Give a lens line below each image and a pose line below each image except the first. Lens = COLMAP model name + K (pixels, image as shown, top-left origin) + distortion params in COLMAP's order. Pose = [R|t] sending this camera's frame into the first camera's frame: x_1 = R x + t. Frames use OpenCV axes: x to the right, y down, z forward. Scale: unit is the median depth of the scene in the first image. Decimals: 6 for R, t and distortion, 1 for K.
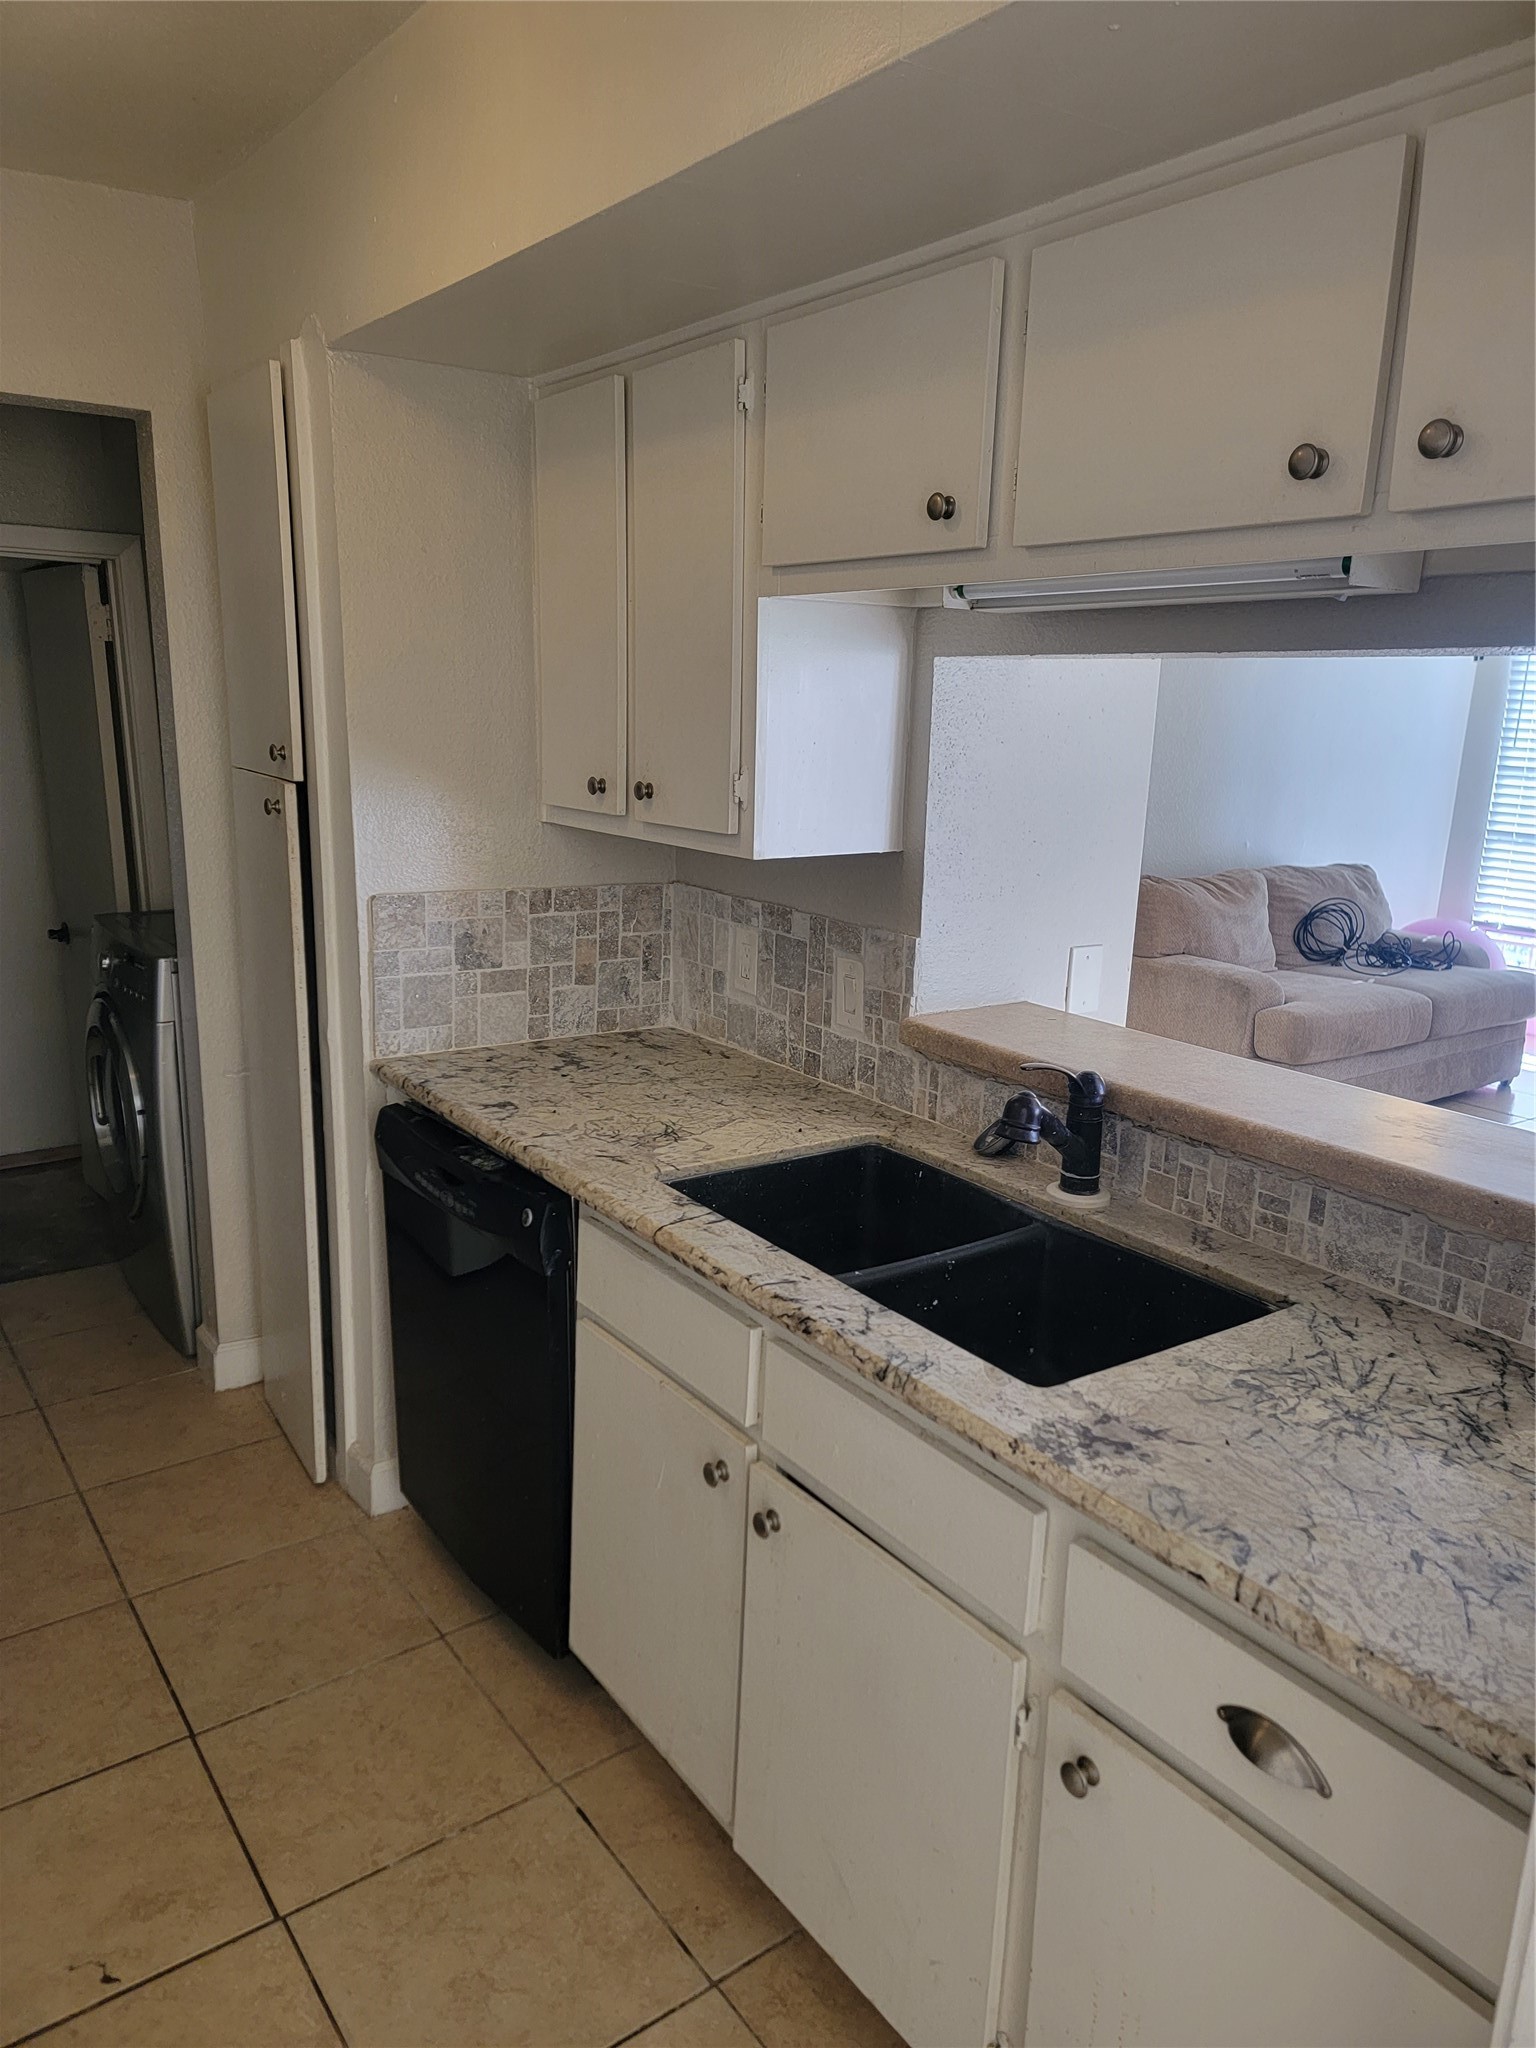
lens RADIAL K [[1422.1, 0, 759.5], [0, 1422.1, 1030.7], [0, 0, 1]] dist [0.075187, -0.062430]
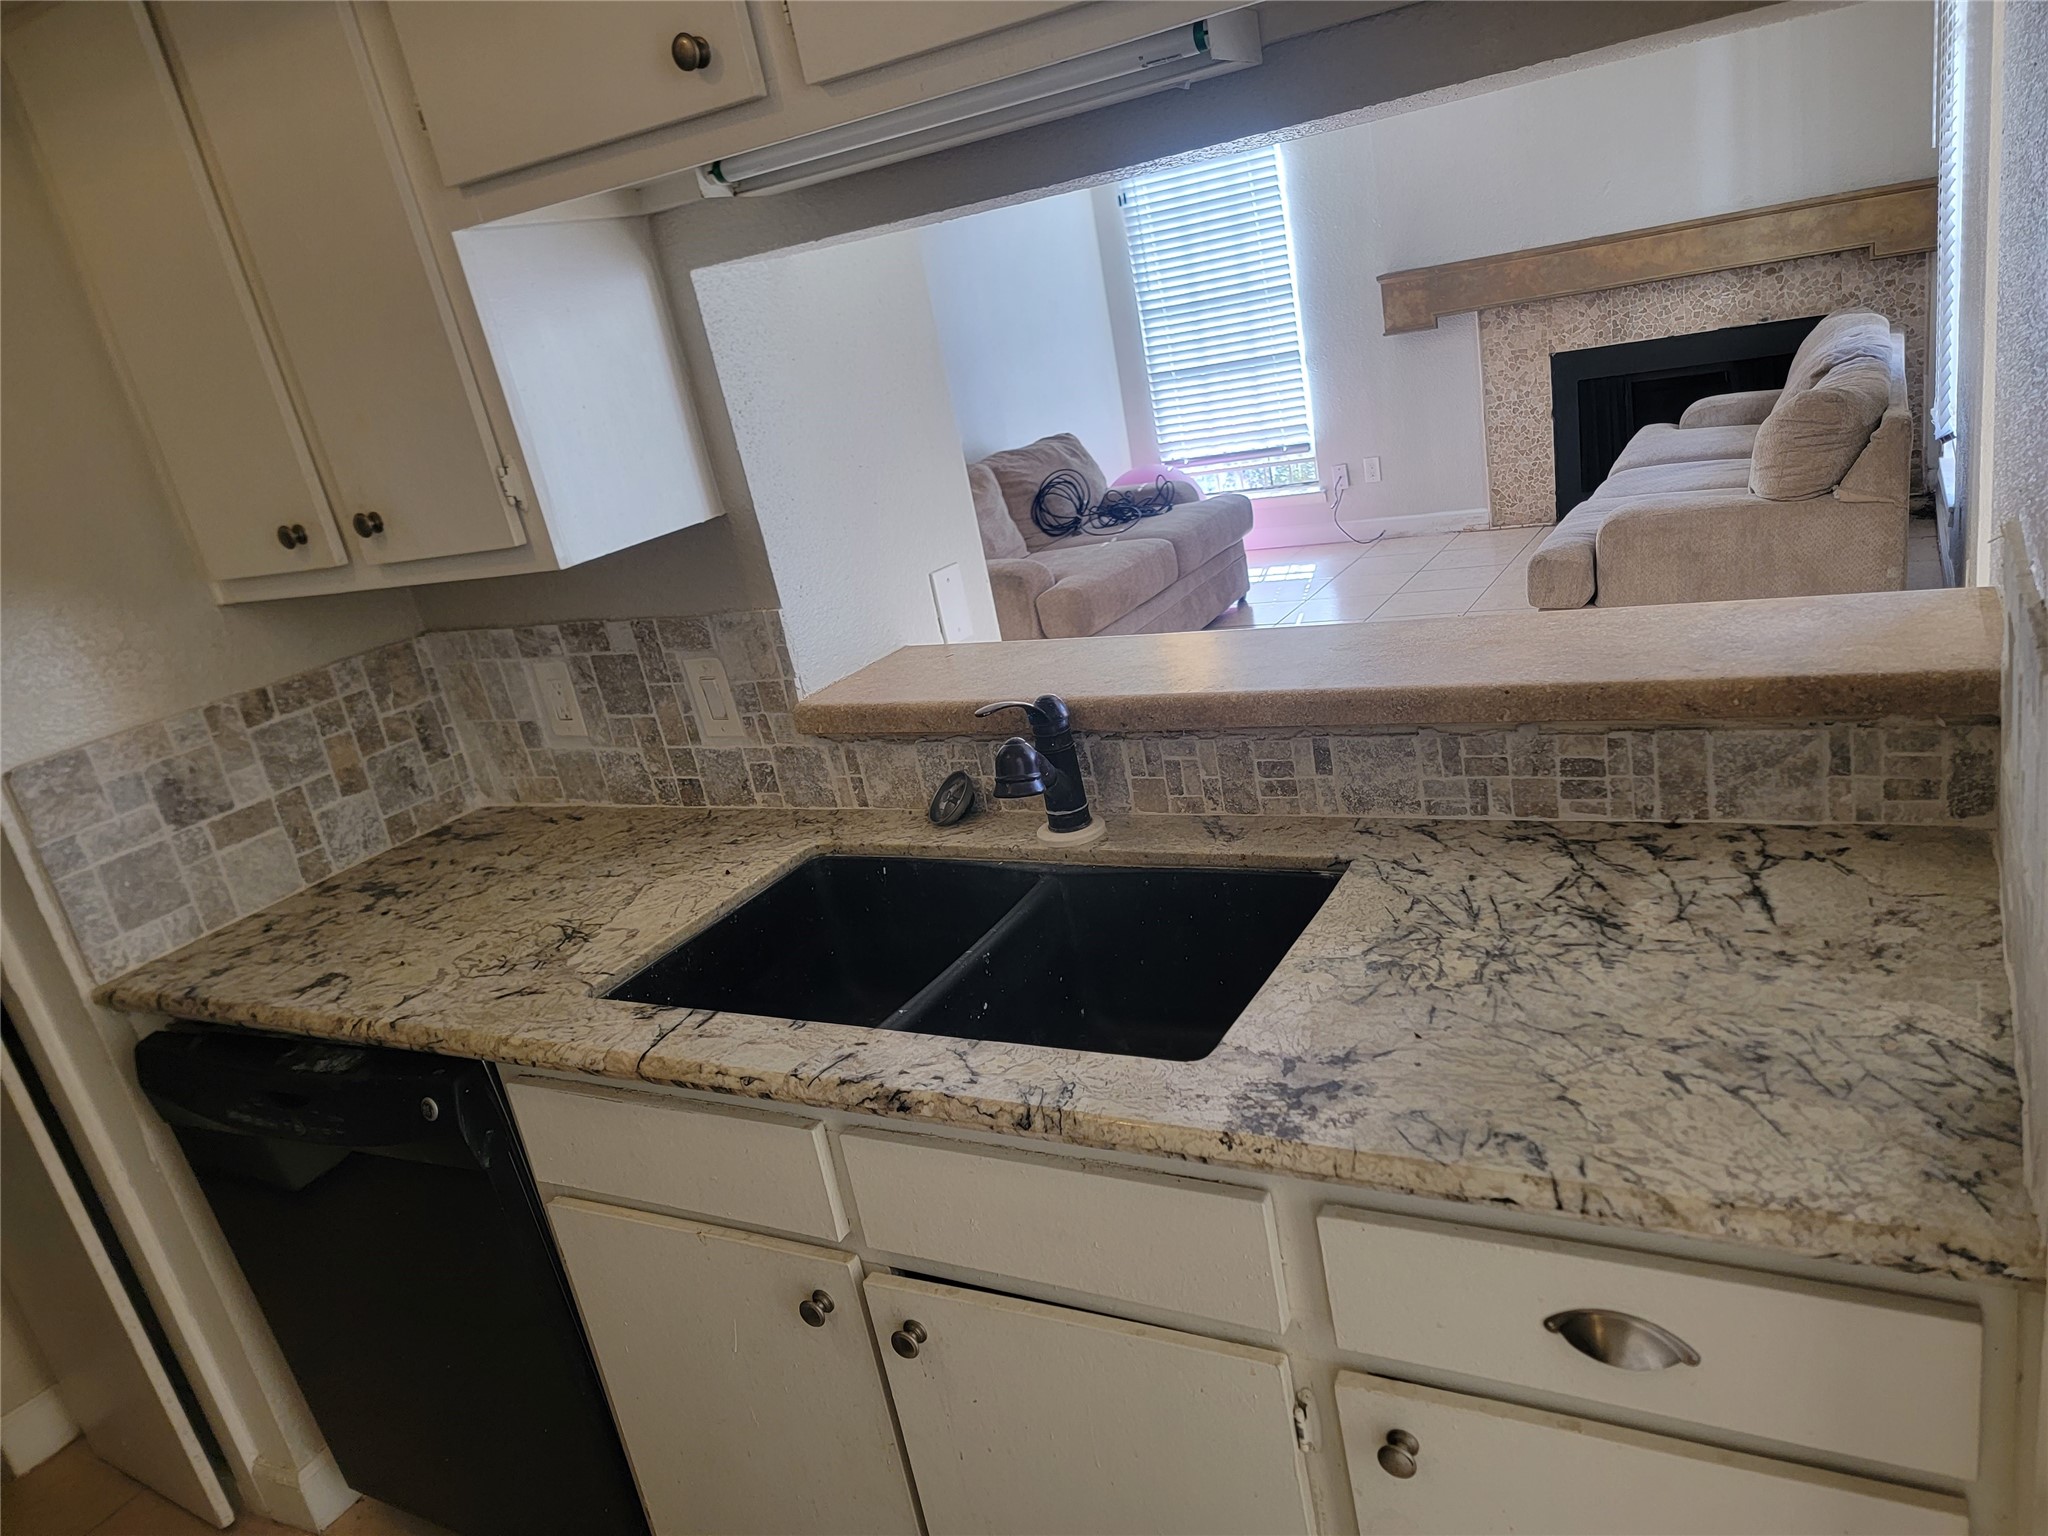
lens RADIAL K [[1422.1, 0, 1063.4], [0, 1422.1, 785.0], [0, 0, 1]] dist [0.075187, -0.062430]
pose [[0.874342, -0.328642, 0.357099, -0.091912], [0.302777, 0.944447, 0.127849, -0.028391], [-0.379278, -0.003662, 0.925276, 0.180320]]
